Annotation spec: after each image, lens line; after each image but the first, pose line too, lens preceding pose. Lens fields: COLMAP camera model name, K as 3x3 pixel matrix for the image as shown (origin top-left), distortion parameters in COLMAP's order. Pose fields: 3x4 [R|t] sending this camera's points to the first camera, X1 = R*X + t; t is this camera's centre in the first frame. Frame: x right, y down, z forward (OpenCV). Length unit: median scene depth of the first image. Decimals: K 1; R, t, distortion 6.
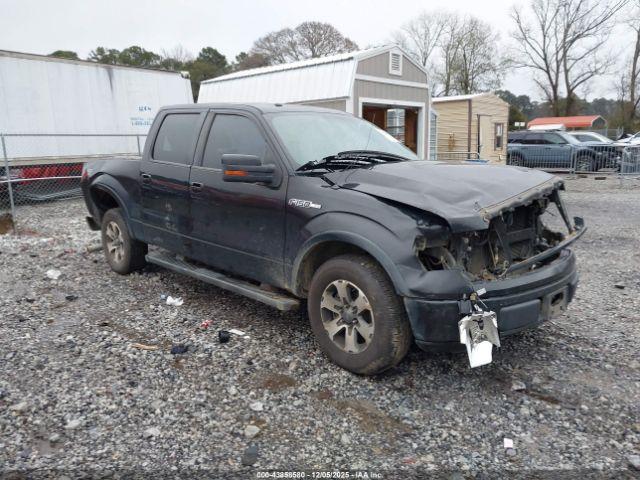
lens RADIAL K [[511.7, 0, 321.0], [0, 511.7, 240.9], [0, 0, 1]] dist [-0.000424, 0.002658]
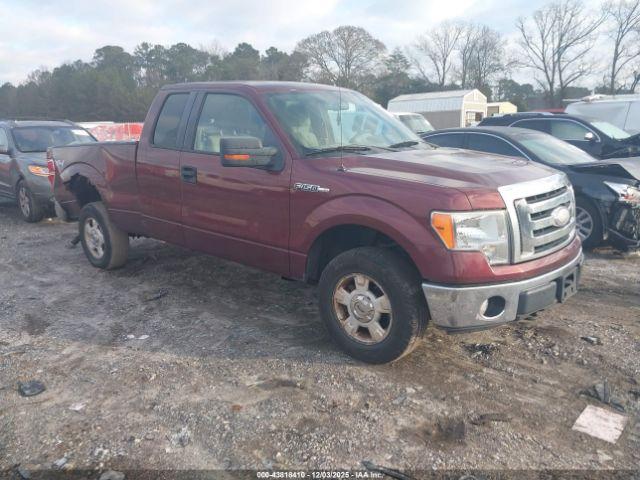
lens RADIAL K [[511.7, 0, 317.0], [0, 511.7, 240.2], [0, 0, 1]] dist [-0.000424, 0.002658]
pose [[0.999941, -0.000333, -0.010862, -0.098941], [0.000622, 0.999646, 0.026615, 0.046808], [0.010849, -0.026620, 0.999587, -0.258931]]
